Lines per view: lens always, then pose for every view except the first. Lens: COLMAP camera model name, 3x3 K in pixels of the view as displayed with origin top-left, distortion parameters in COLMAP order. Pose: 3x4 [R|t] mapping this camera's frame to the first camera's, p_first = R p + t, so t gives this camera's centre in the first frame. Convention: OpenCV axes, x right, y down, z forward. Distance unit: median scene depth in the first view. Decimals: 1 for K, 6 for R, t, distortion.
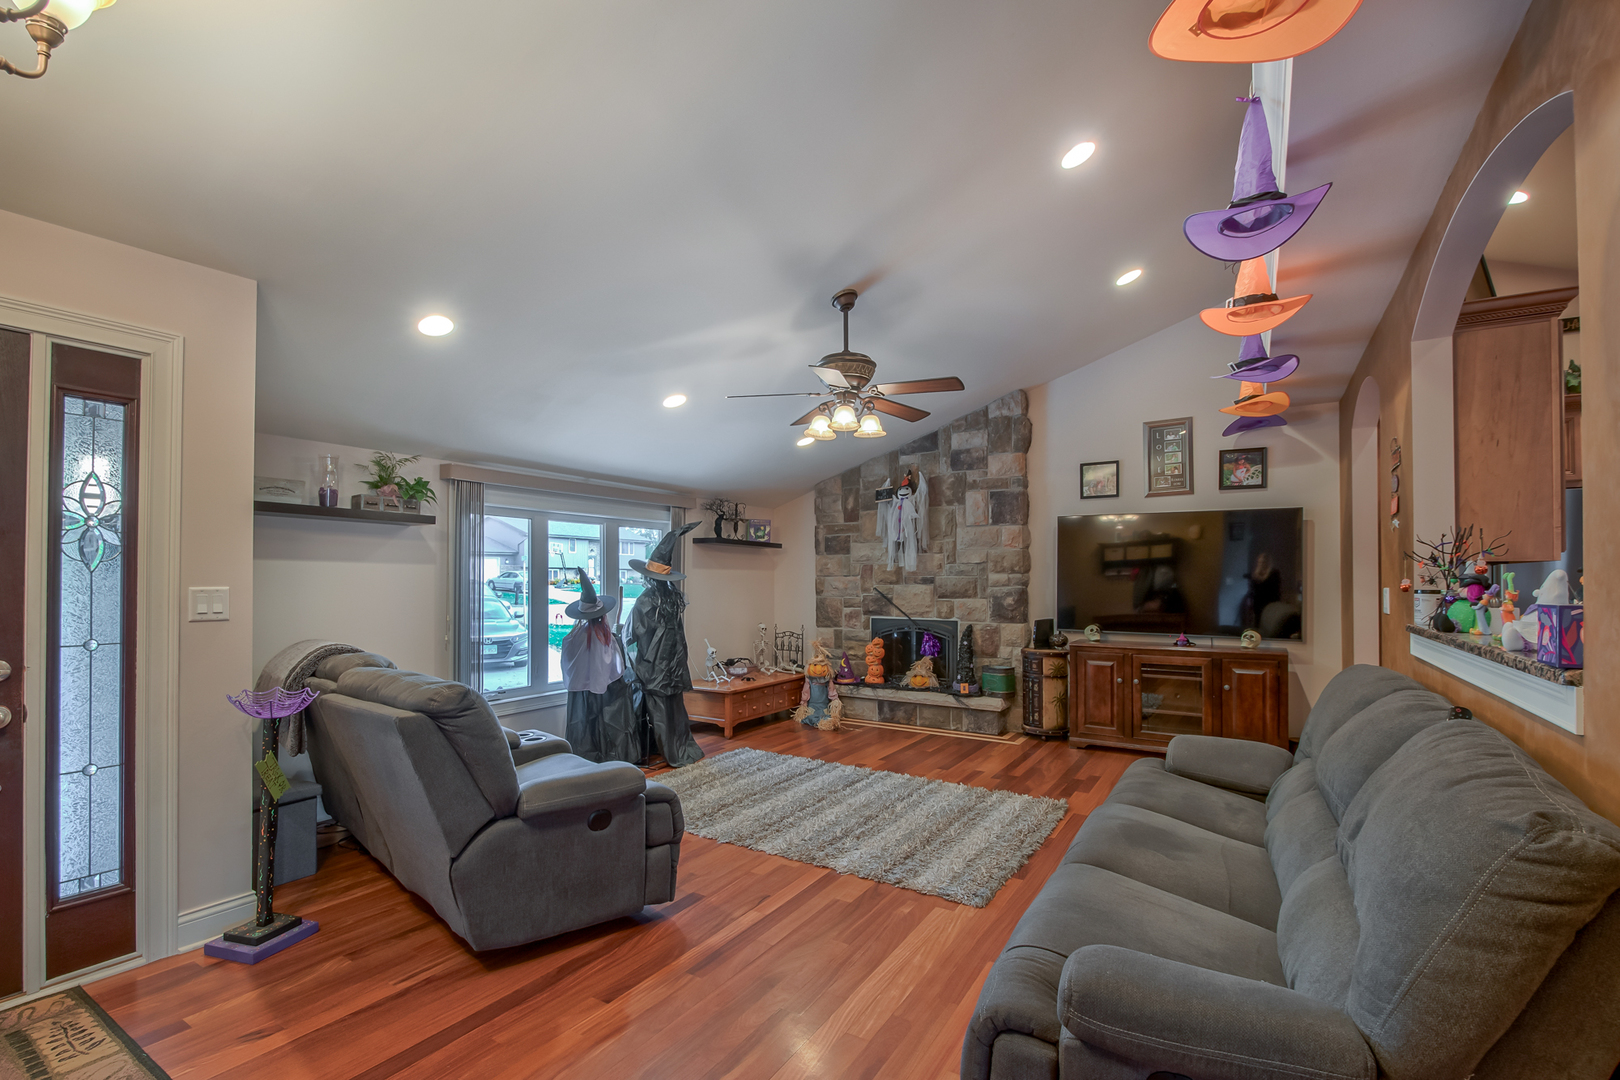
lens RADIAL K [[727.3, 0, 776.1], [0, 727.3, 569.5], [0, 0, 1]] dist [0.001965, 0.000062]
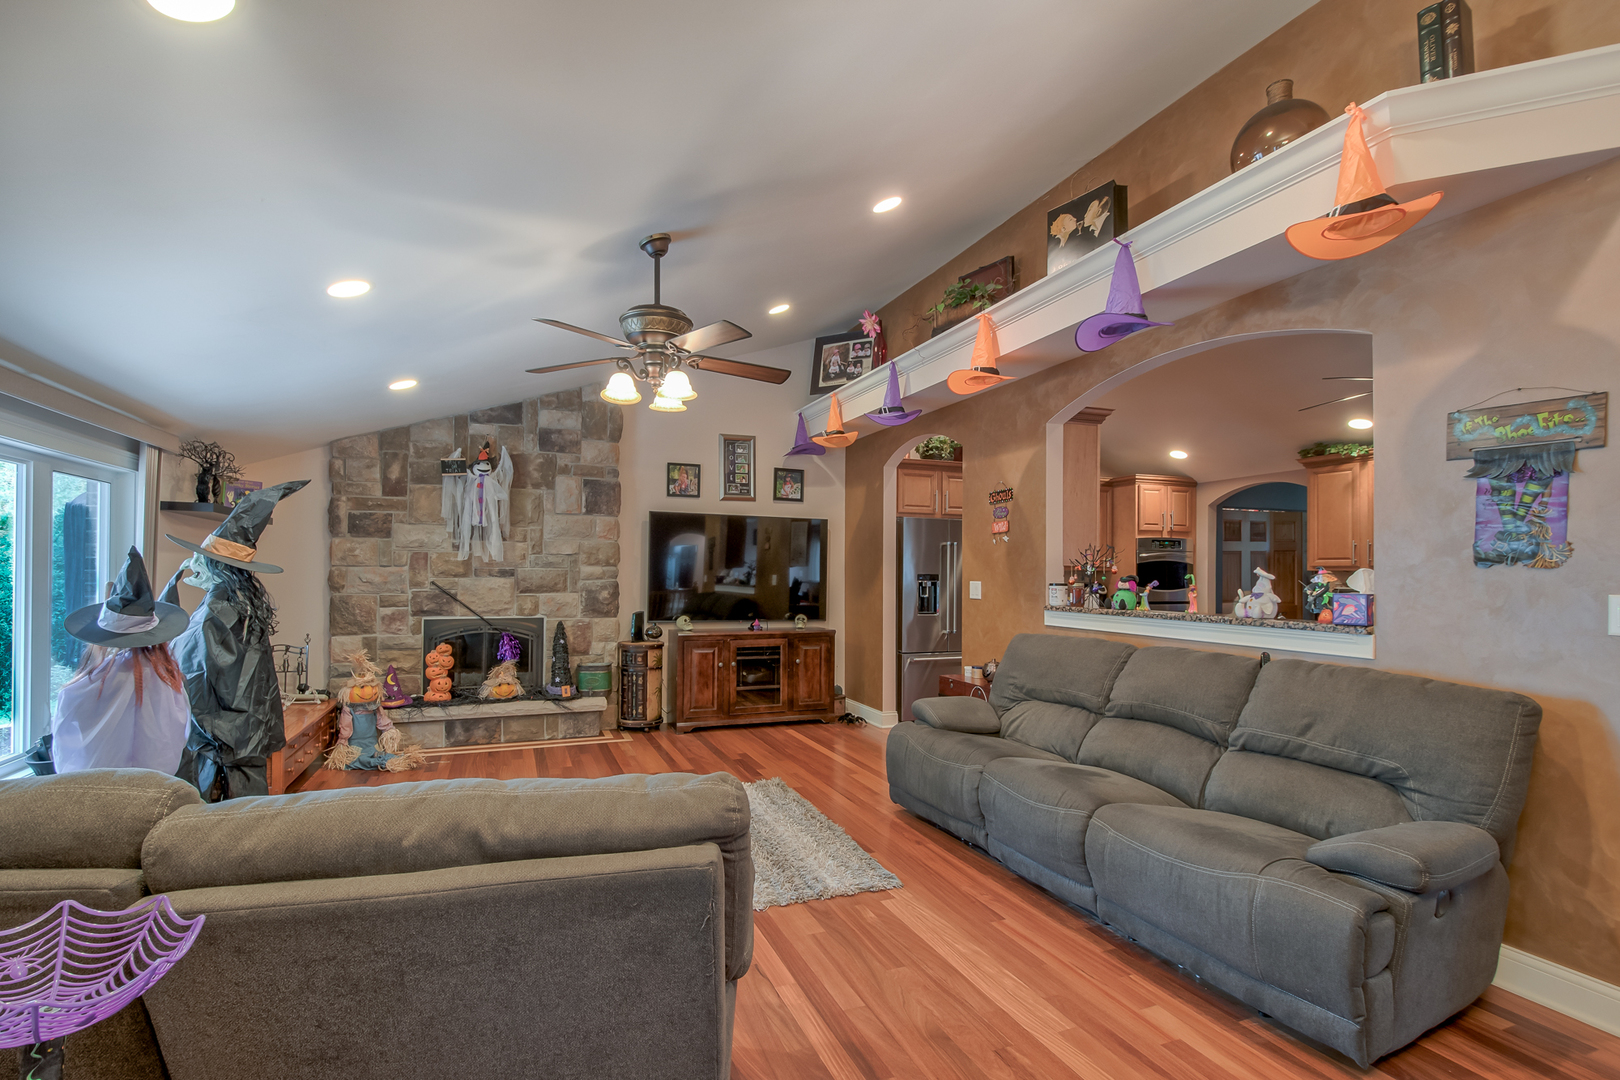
lens RADIAL K [[712.0, 0, 809.3], [0, 712.0, 563.1], [0, 0, 1]] dist [0.001276, -0.000042]
pose [[0.582178, 0.015587, 0.812912, -0.278169], [-0.019369, 0.999798, -0.005300, 0.001011], [-0.812831, -0.012660, 0.582362, 0.220288]]
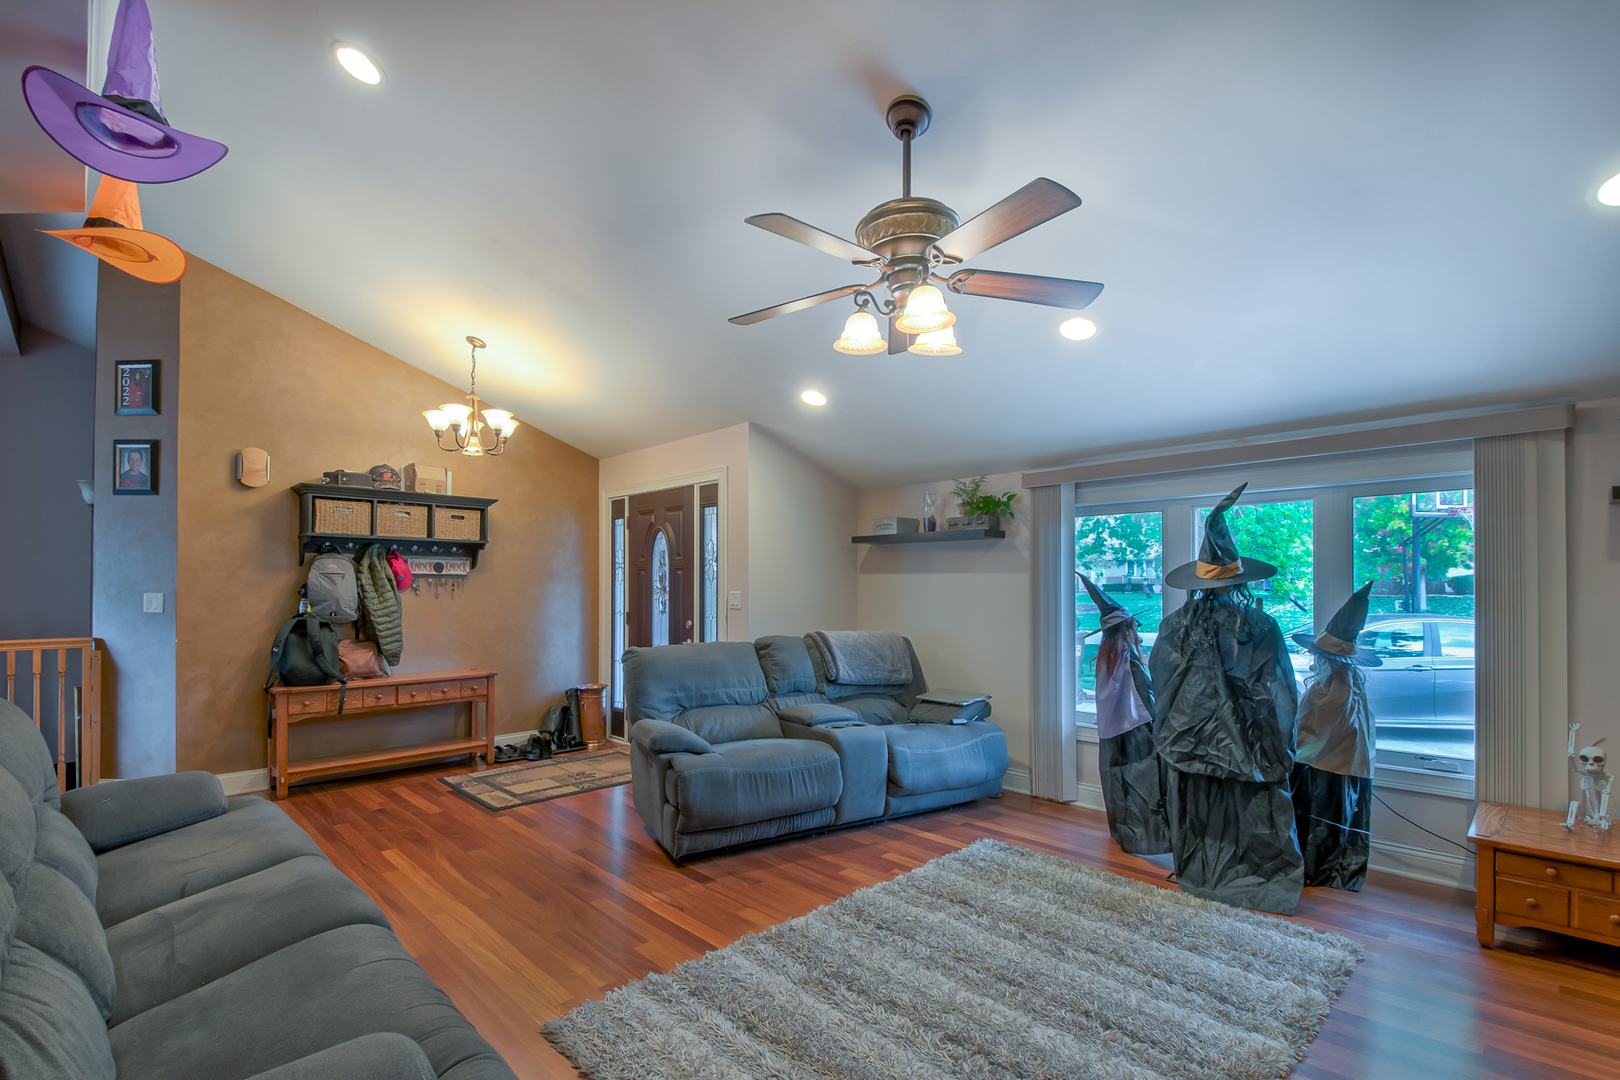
lens RADIAL K [[735.8, 0, 808.0], [0, 735.8, 582.7], [0, 0, 1]] dist [0.000641, 0.000056]
pose [[-0.208437, -0.008330, -0.978000, 0.415816], [0.012369, 0.999861, -0.011153, 0.009387], [0.977957, -0.014422, -0.208306, 0.618885]]
